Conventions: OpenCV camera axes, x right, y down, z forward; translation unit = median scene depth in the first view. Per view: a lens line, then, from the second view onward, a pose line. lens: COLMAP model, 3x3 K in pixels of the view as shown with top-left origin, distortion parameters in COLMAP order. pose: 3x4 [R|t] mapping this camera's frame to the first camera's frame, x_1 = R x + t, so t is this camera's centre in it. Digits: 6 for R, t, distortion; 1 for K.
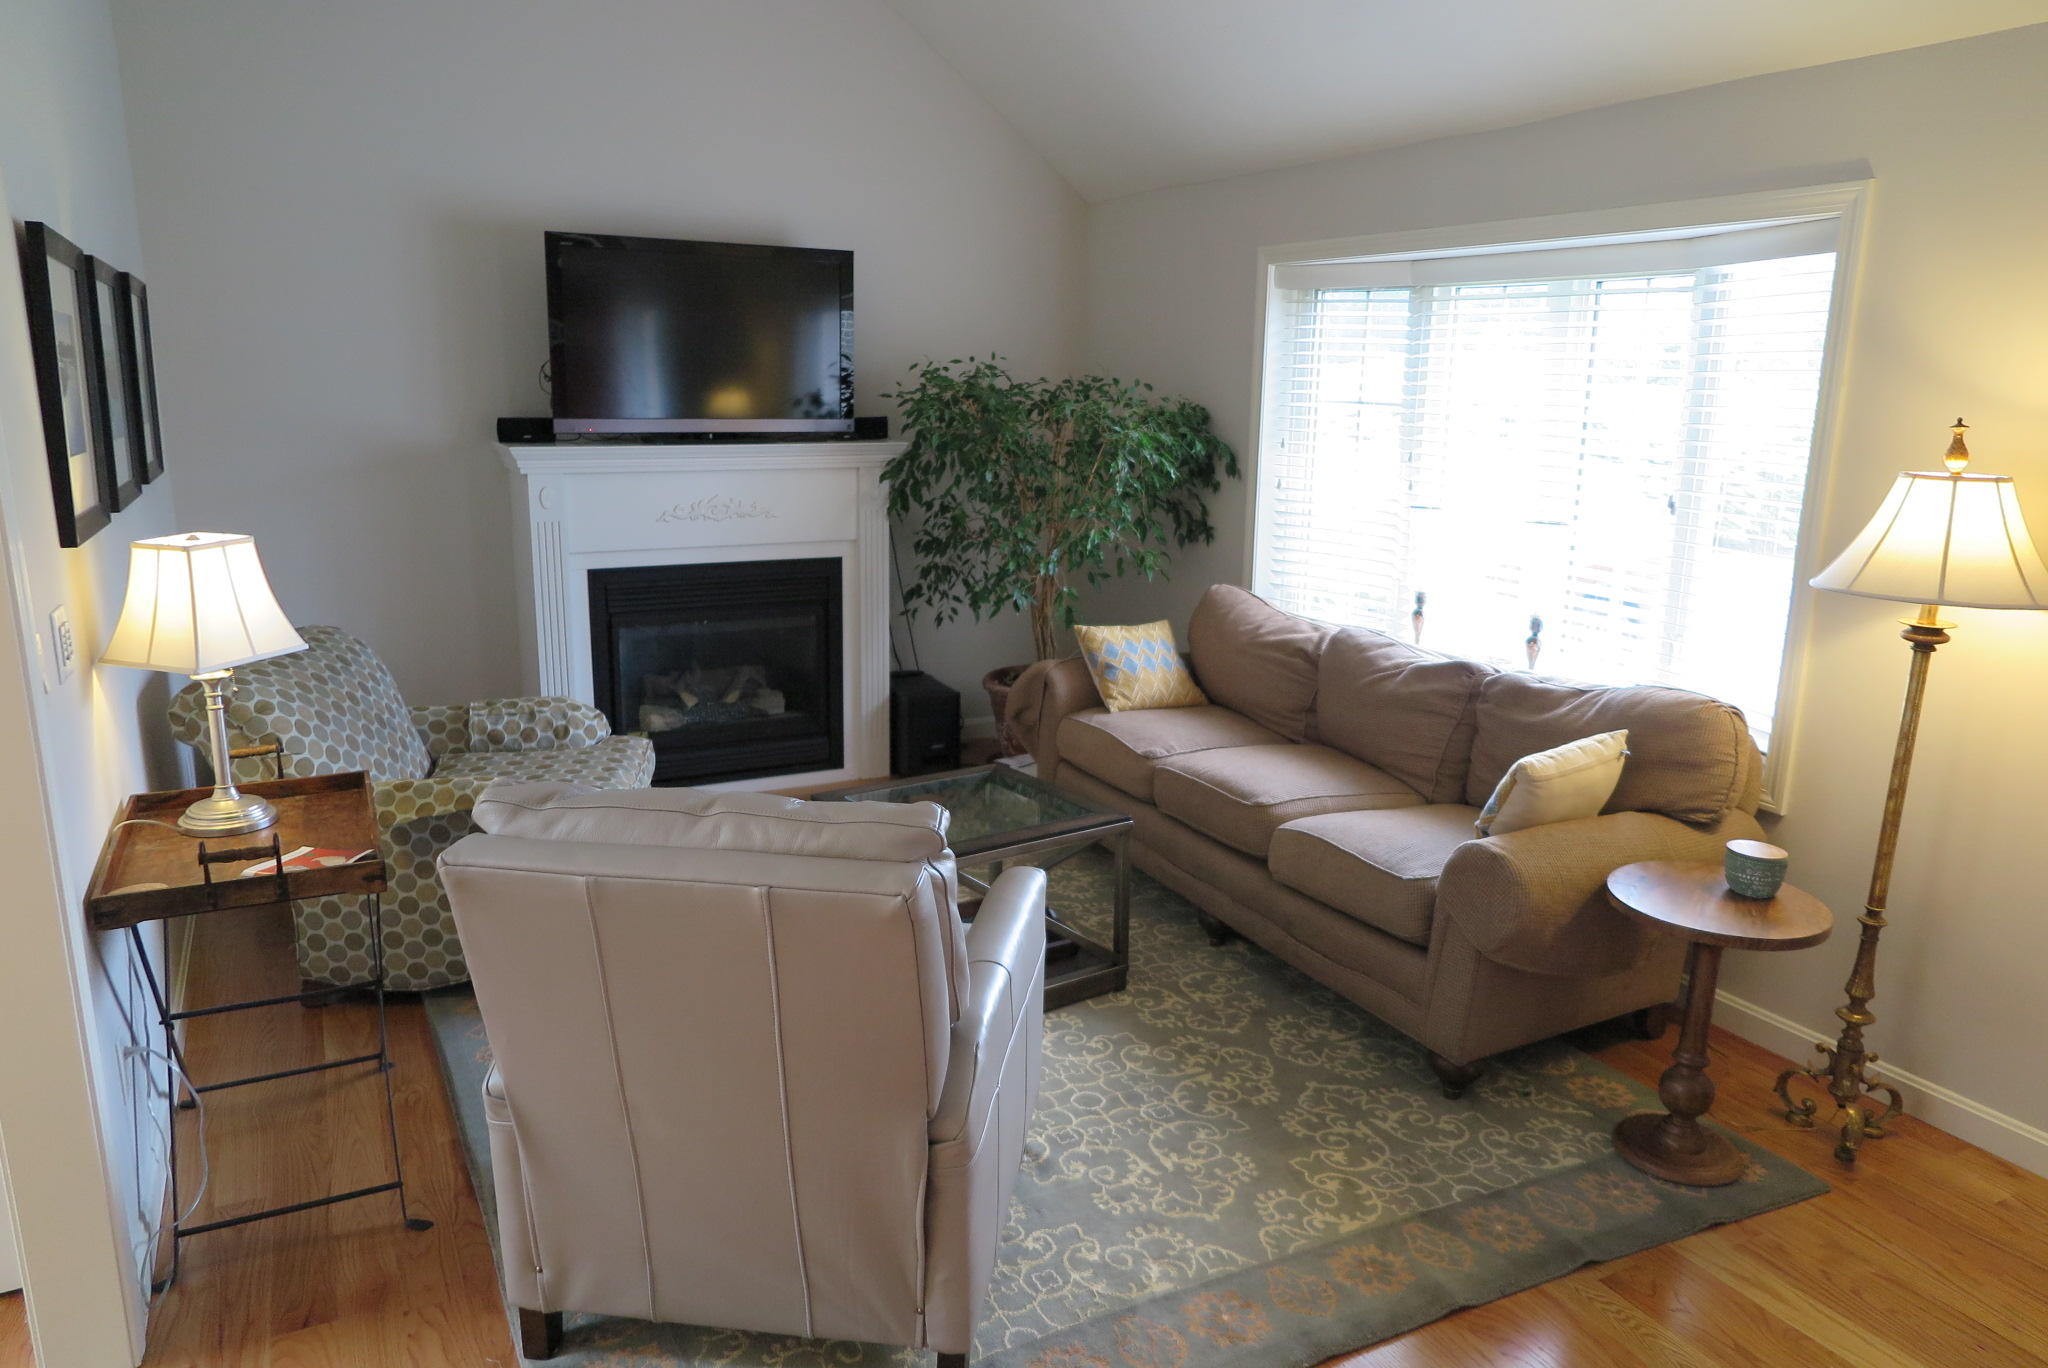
lens RADIAL K [[1408.6, 0, 1024.7], [0, 1408.6, 687.2], [0, 0, 1]] dist [-0.014196, 0.008608]
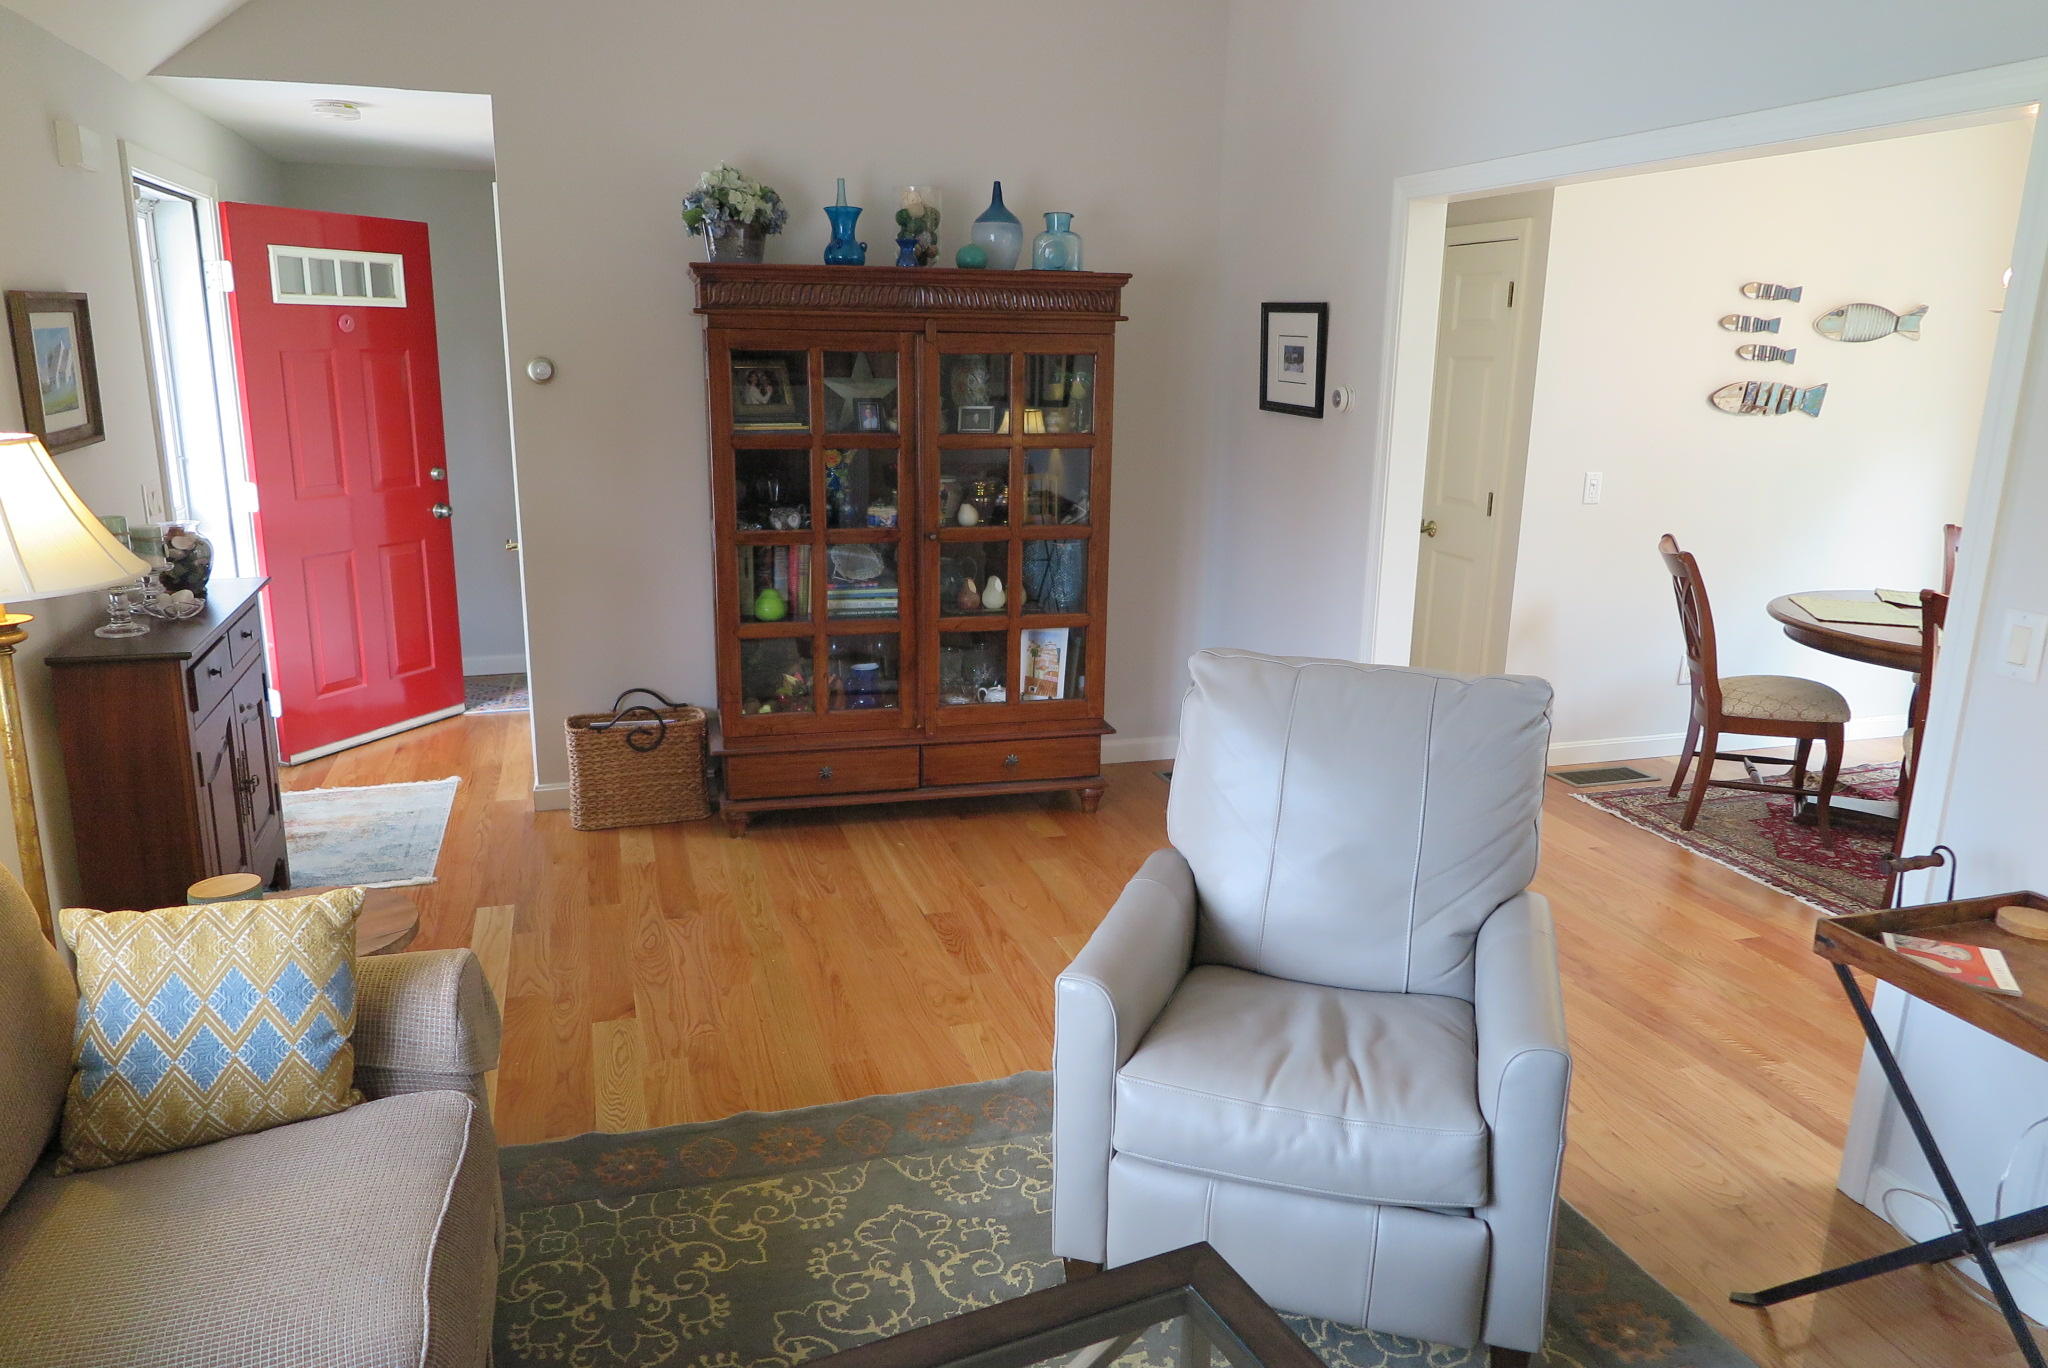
lens RADIAL K [[1408.6, 0, 1024.7], [0, 1408.6, 687.2], [0, 0, 1]] dist [-0.014196, 0.008608]
pose [[-0.985400, -0.064494, 0.157567, -0.055251], [0.012909, 0.894508, 0.446866, -0.247085], [-0.169765, 0.442376, -0.880615, 1.090314]]
